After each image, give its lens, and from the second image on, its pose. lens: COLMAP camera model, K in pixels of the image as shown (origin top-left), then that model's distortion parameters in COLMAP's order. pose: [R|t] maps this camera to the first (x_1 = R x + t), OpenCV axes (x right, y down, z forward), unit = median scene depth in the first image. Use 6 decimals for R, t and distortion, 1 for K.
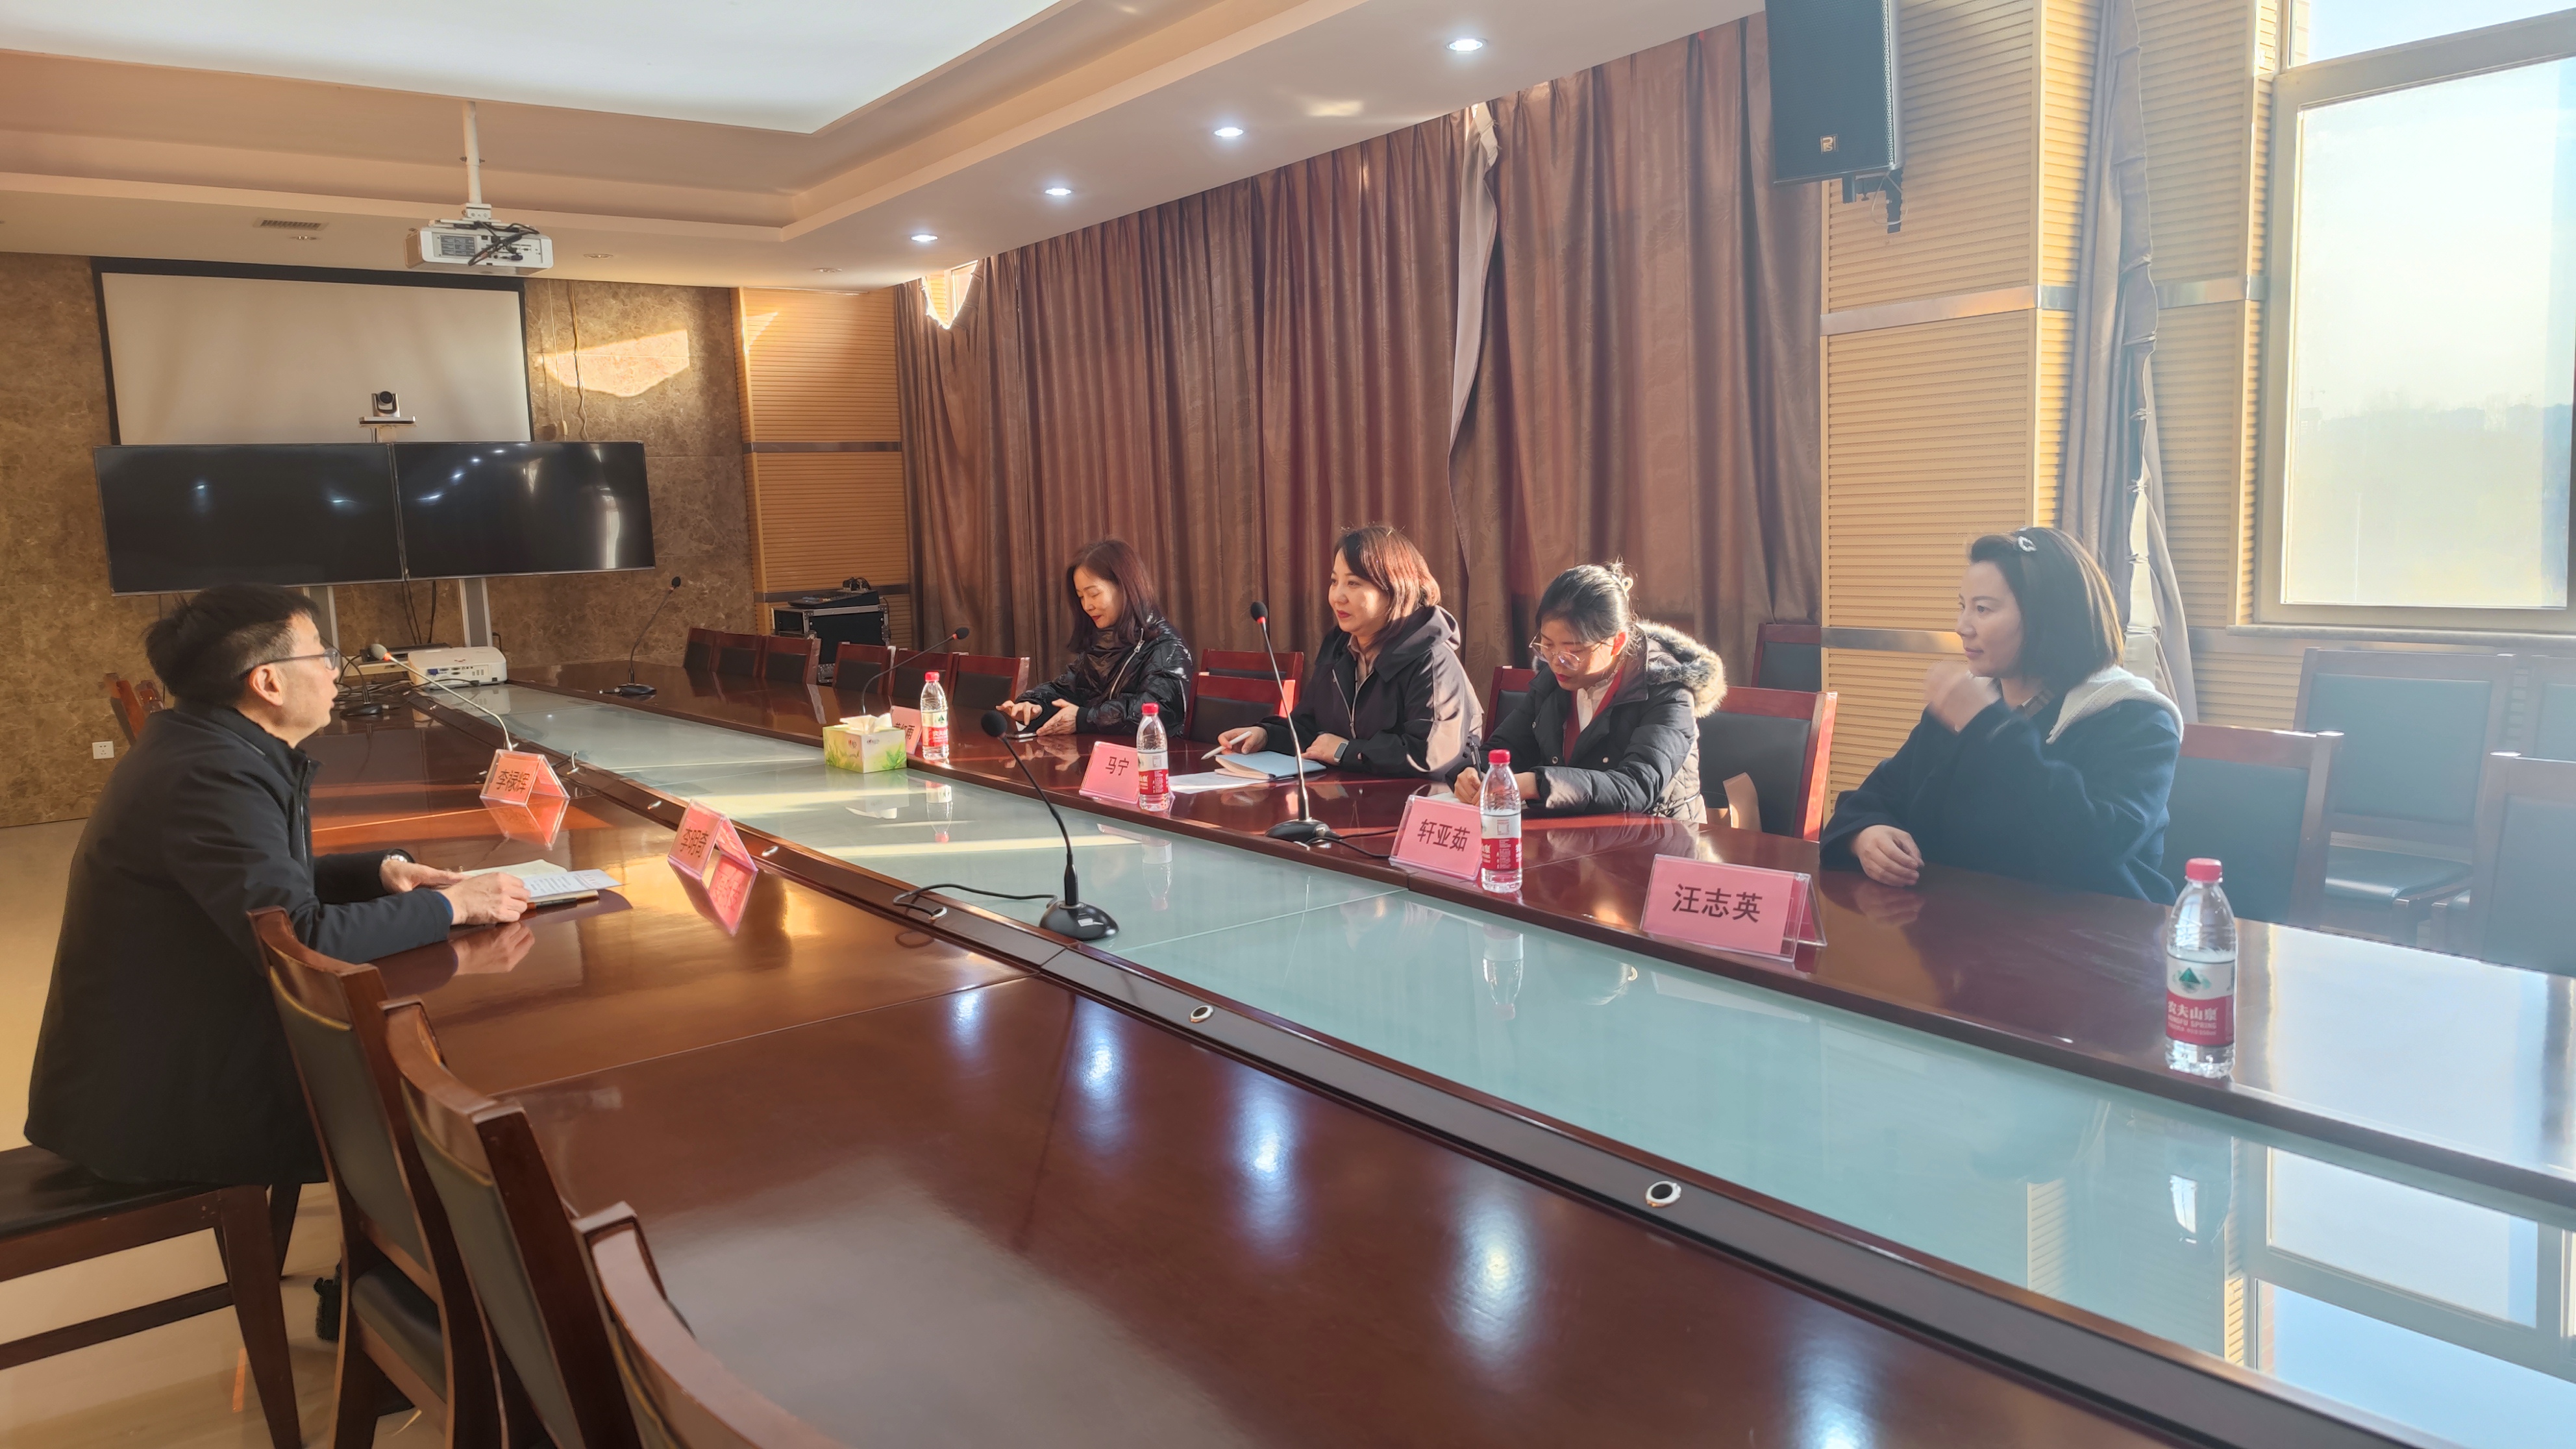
lens RADIAL K [[1642.1, 0, 1308.1], [0, 1642.1, 720.7], [0, 0, 1]] dist [0.007193, -0.008172]
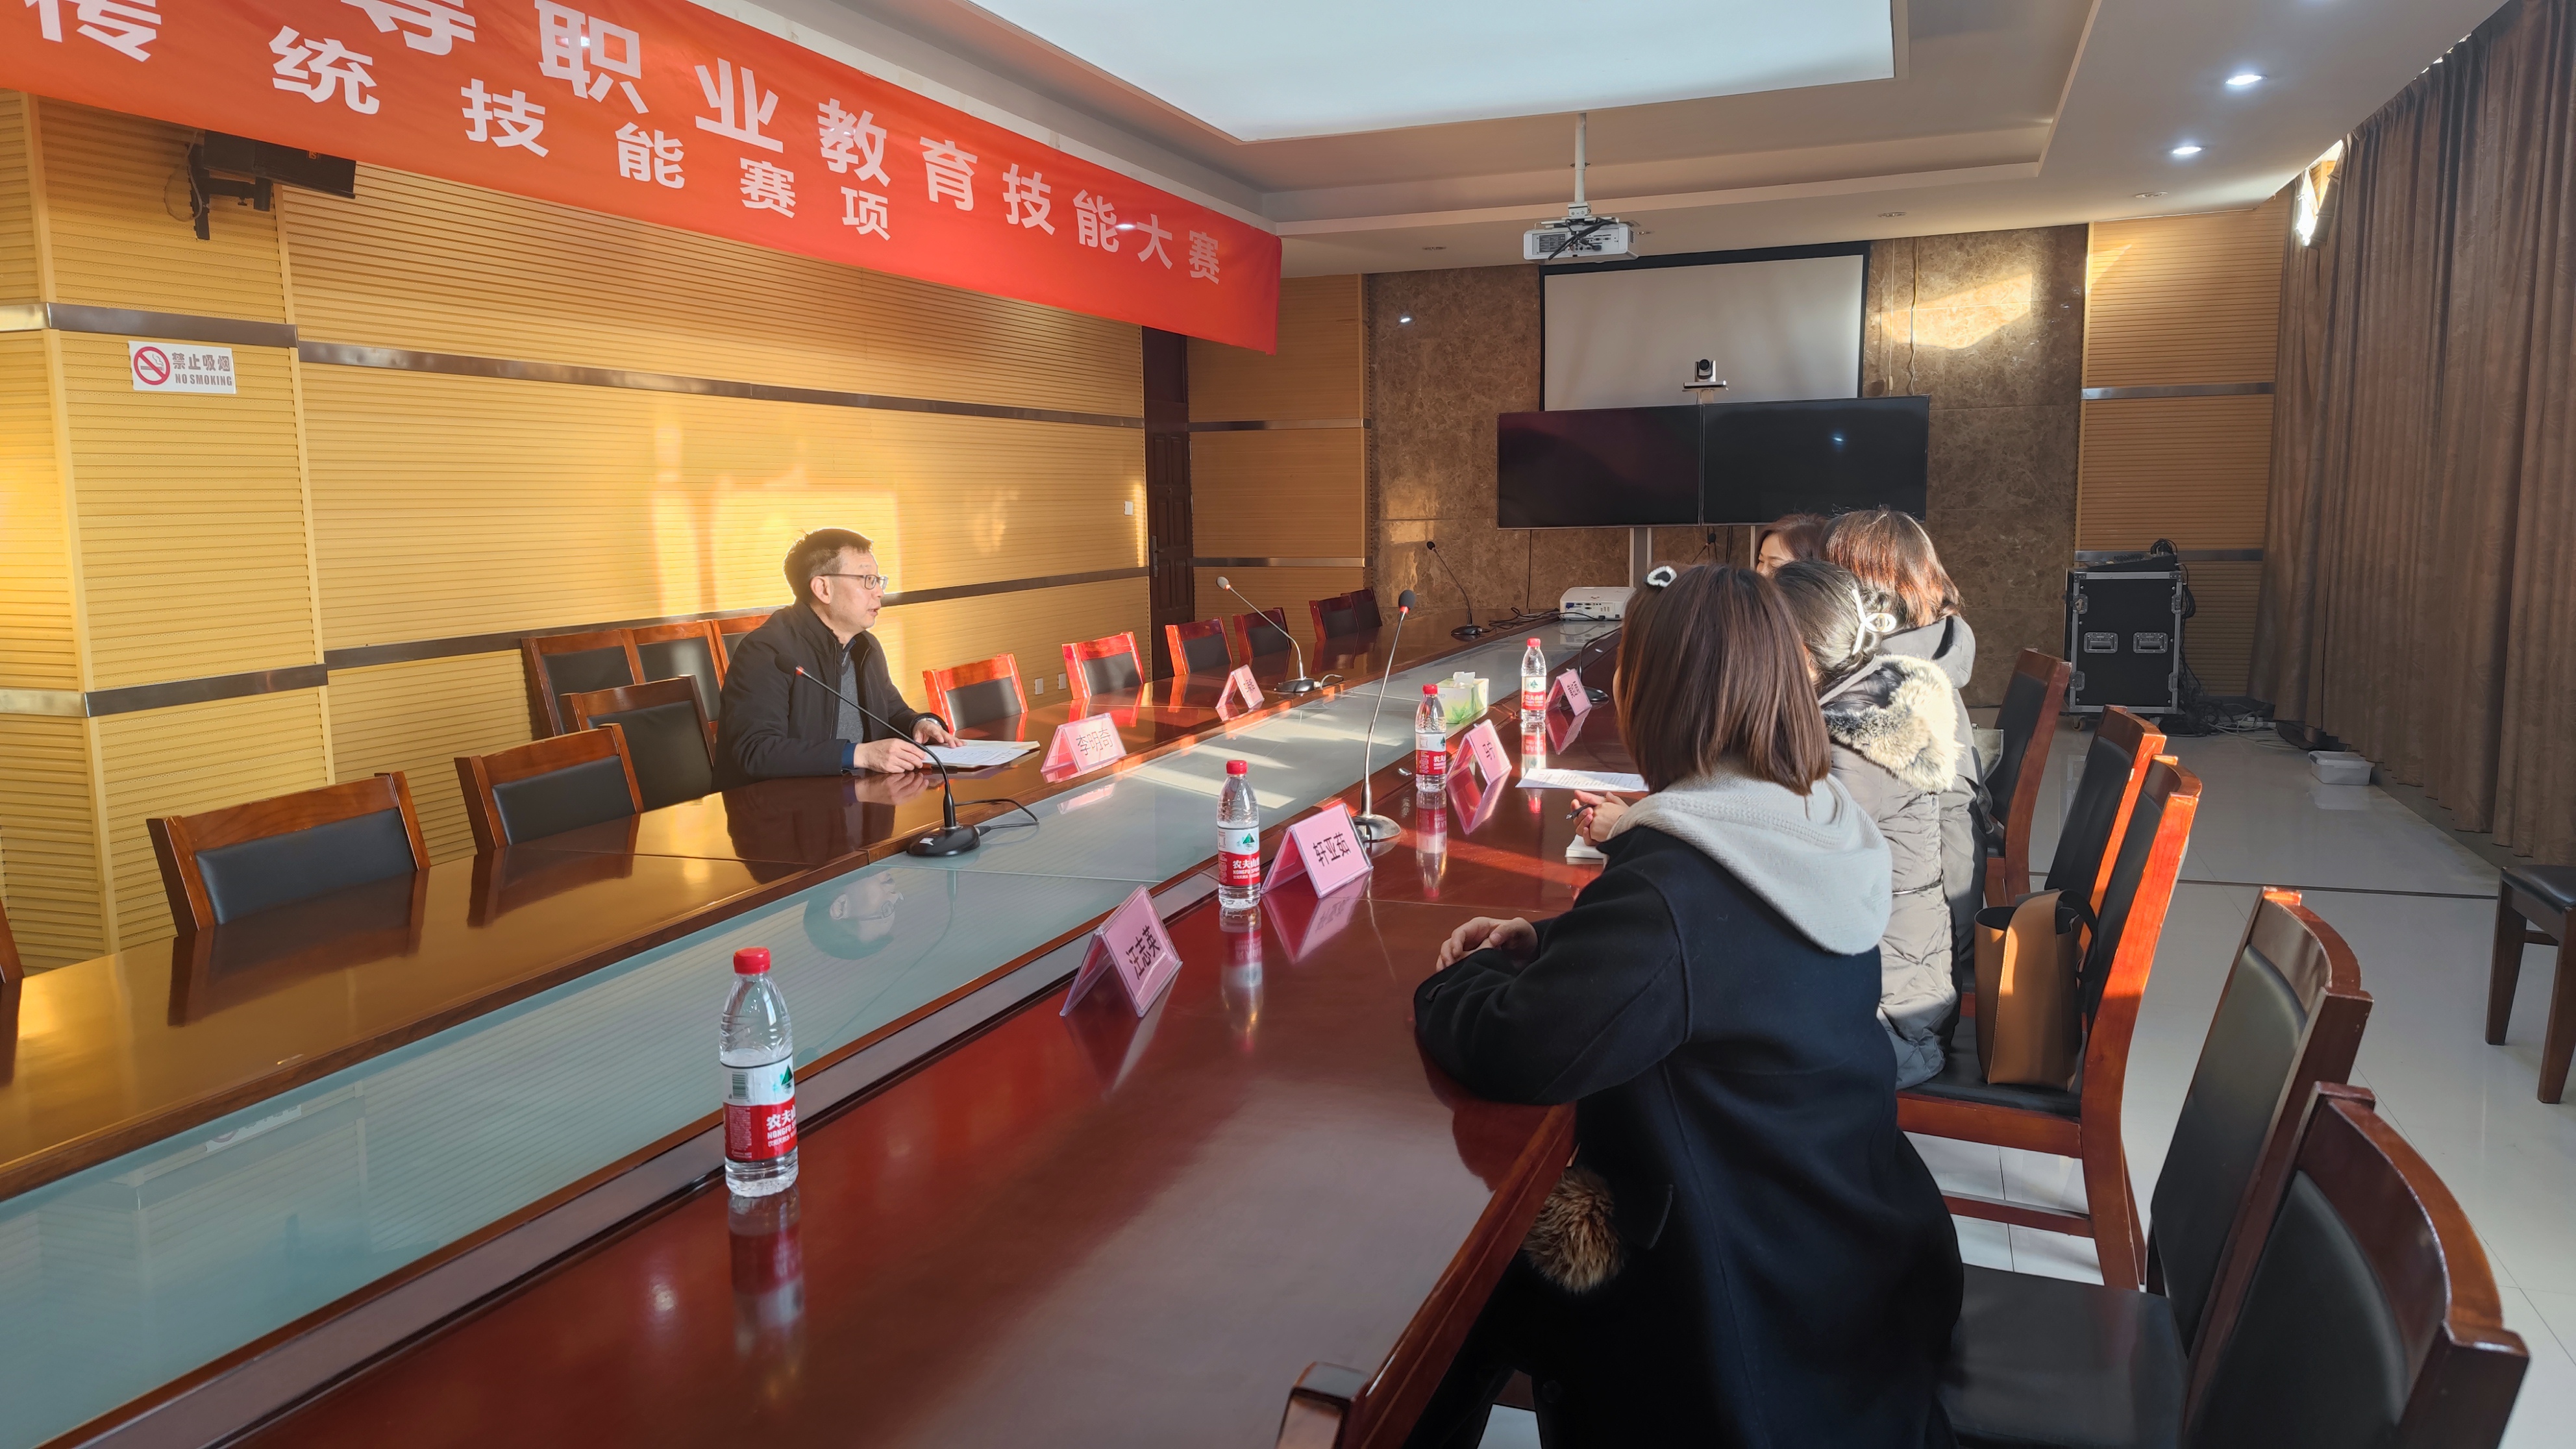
lens RADIAL K [[1642.1, 0, 1303.5], [0, 1642.1, 722.1], [0, 0, 1]] dist [0.007193, -0.008172]
pose [[0.552753, 0.135420, -0.822269, 0.226066], [-0.104806, 0.990170, 0.092618, -0.023807], [0.826728, 0.034984, 0.561513, 0.121698]]
